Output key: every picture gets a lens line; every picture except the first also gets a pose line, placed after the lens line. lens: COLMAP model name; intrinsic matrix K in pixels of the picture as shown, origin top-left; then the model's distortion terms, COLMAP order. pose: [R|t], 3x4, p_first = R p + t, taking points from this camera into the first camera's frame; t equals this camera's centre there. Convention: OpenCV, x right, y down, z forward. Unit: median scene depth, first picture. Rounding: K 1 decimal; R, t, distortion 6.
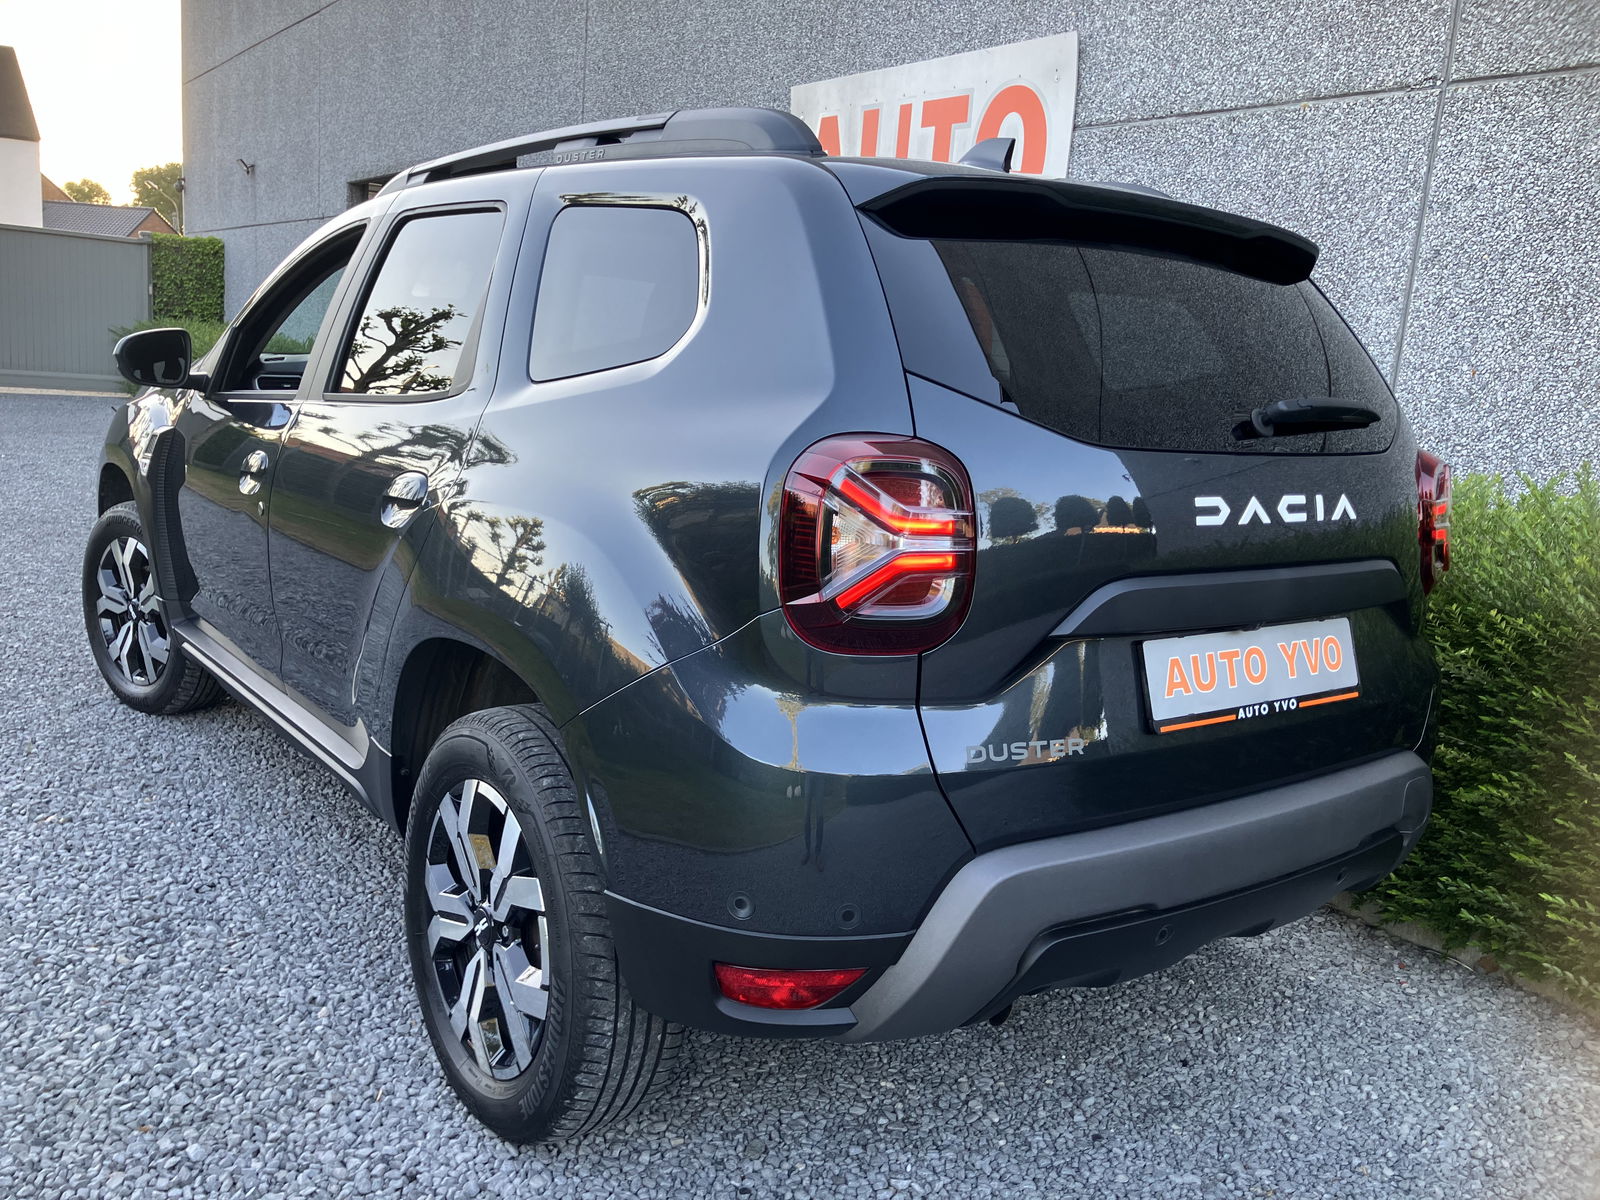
lens RADIAL K [[1346.5, 0, 789.4], [0, 1346.5, 593.3], [0, 0, 1]] dist [0.036134, -0.030794]
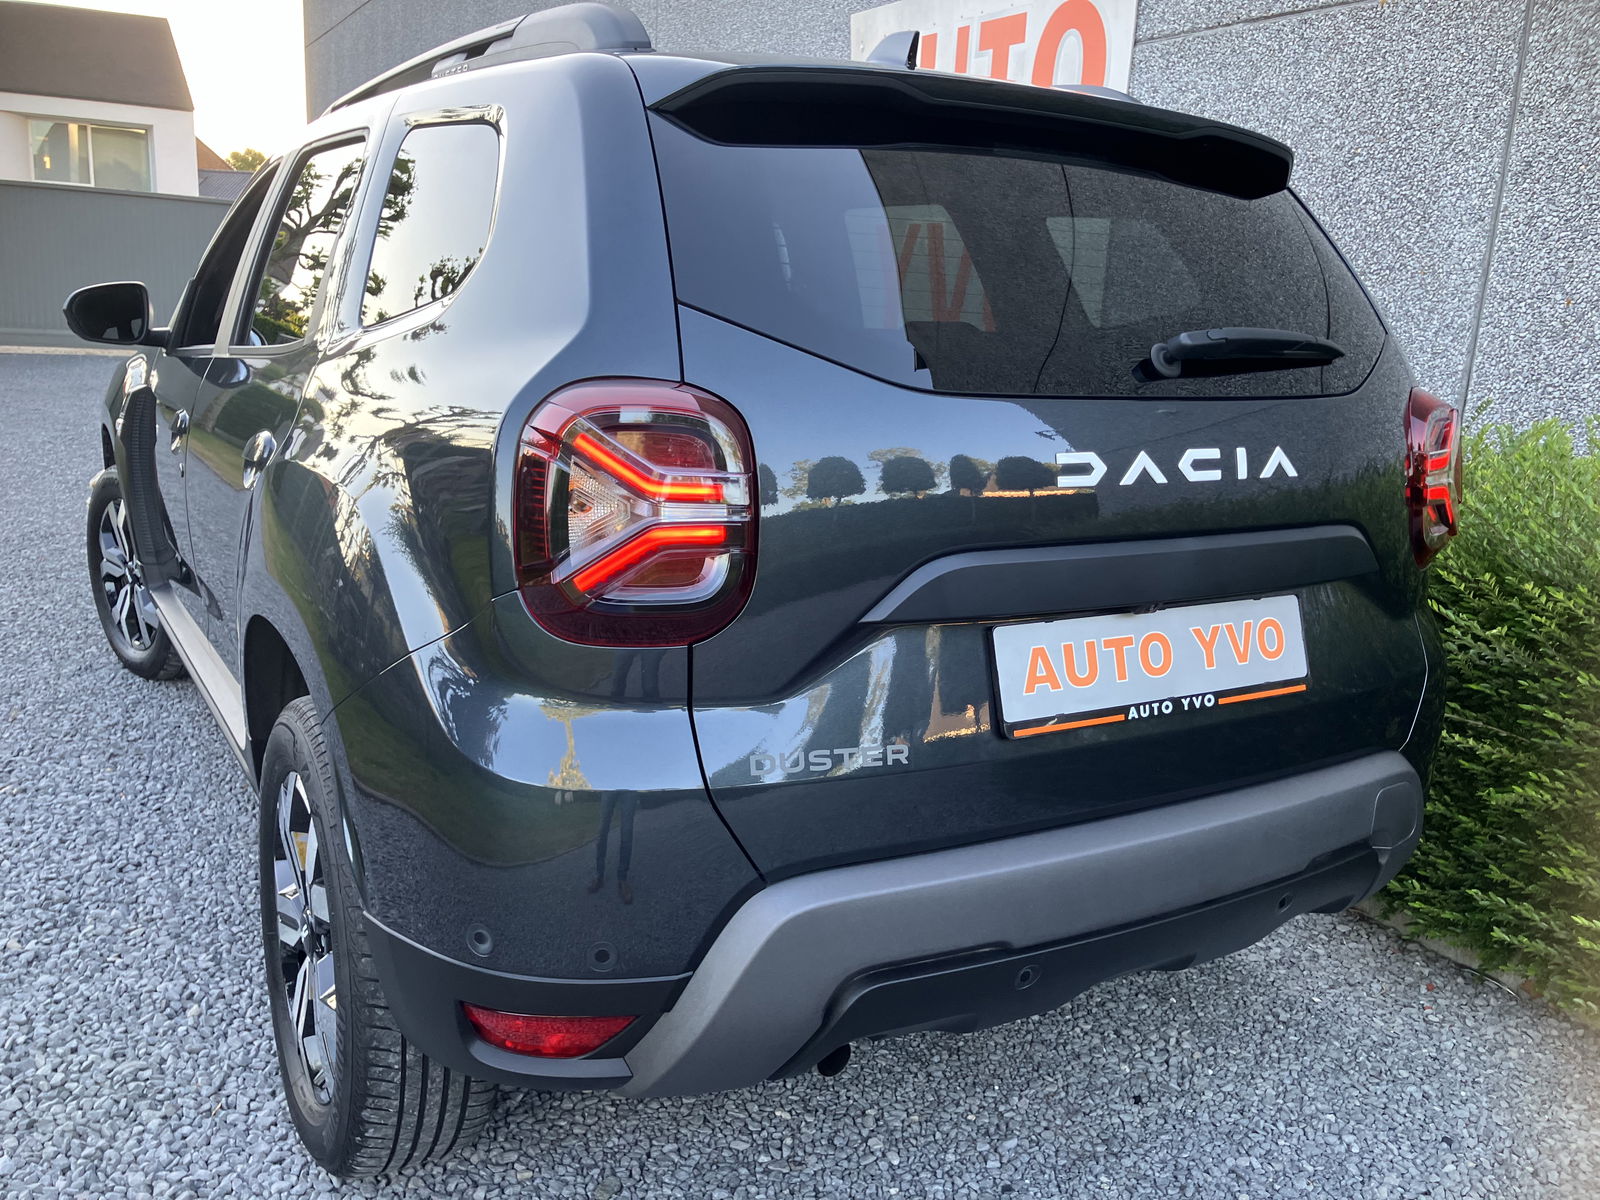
lens RADIAL K [[1346.5, 0, 796.4], [0, 1346.5, 596.1], [0, 0, 1]] dist [0.036134, -0.030794]
pose [[0.994556, 0.002555, -0.104172, 0.172125], [0.001174, 0.999361, 0.035716, -0.010155], [0.104197, -0.035643, 0.993918, 0.125666]]
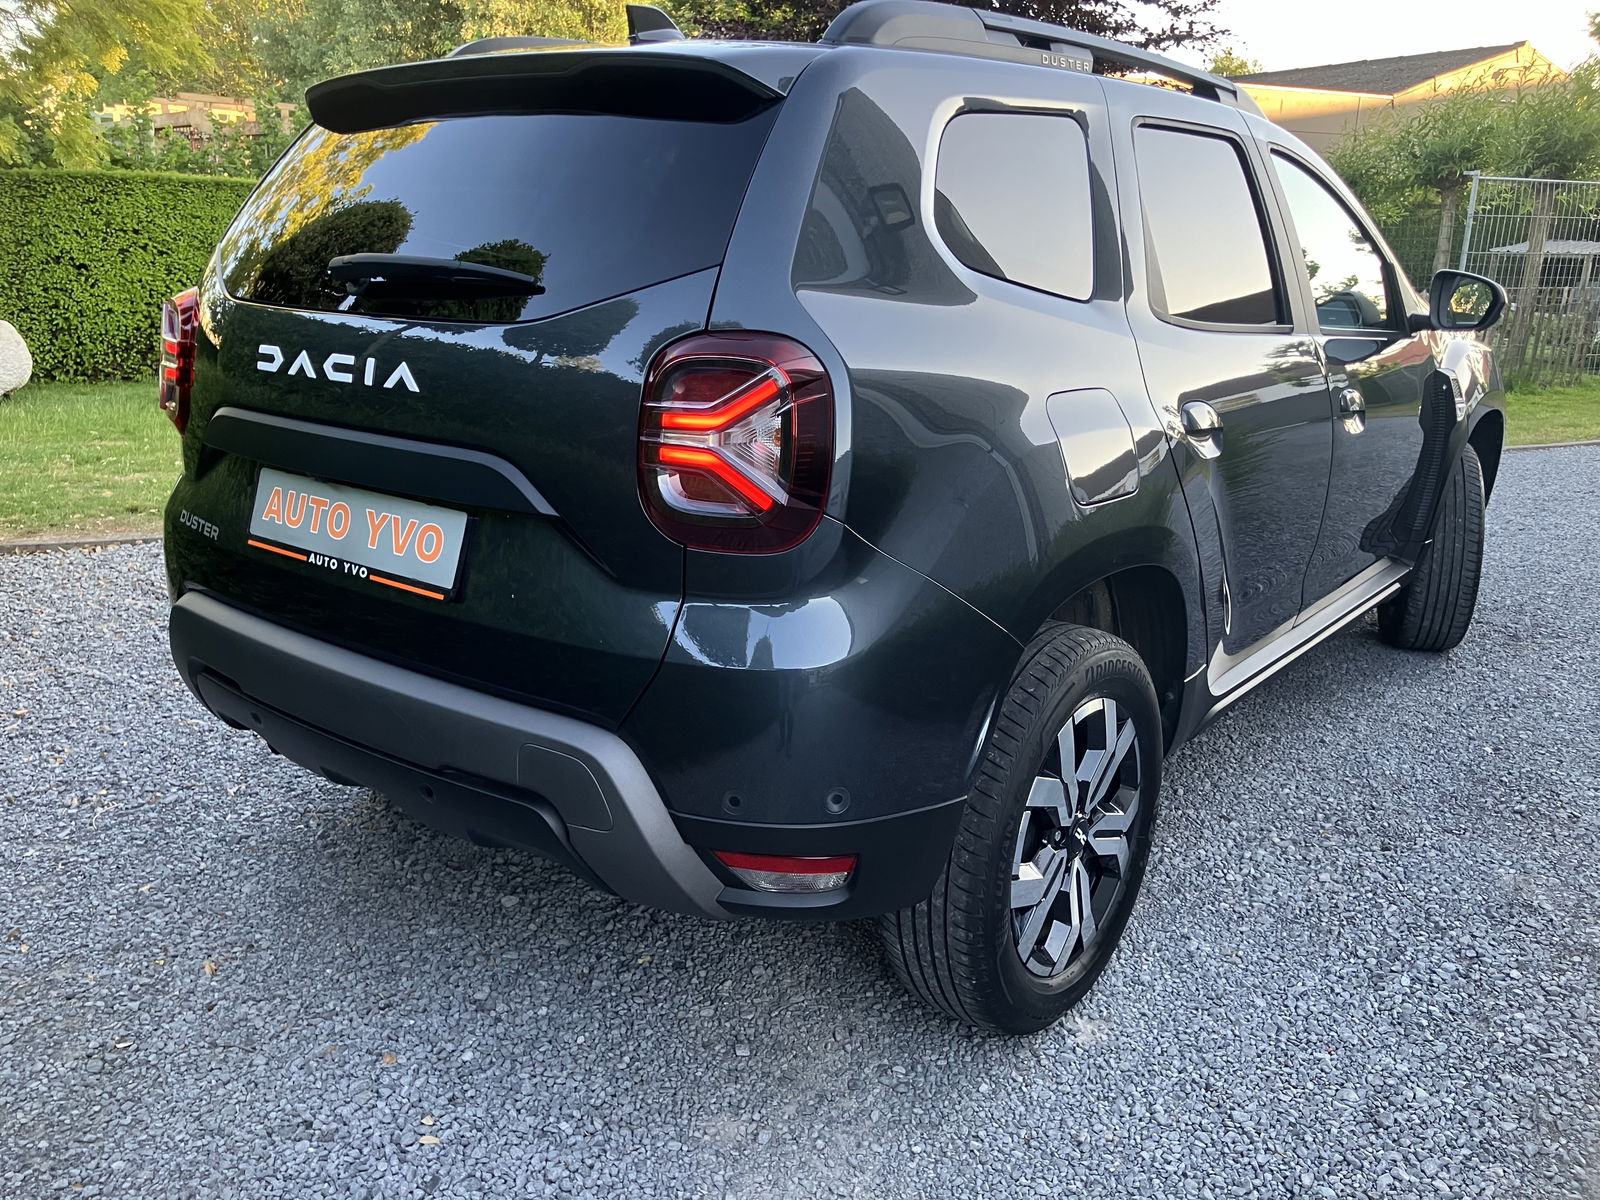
lens RADIAL K [[1346.5, 0, 812.6], [0, 1346.5, 605.5], [0, 0, 1]] dist [0.036134, -0.030794]
pose [[0.233793, 0.180548, -0.955376, 1.164755], [-0.188398, 0.972397, 0.137661, -0.076849], [0.953859, 0.147807, 0.261354, 0.884714]]
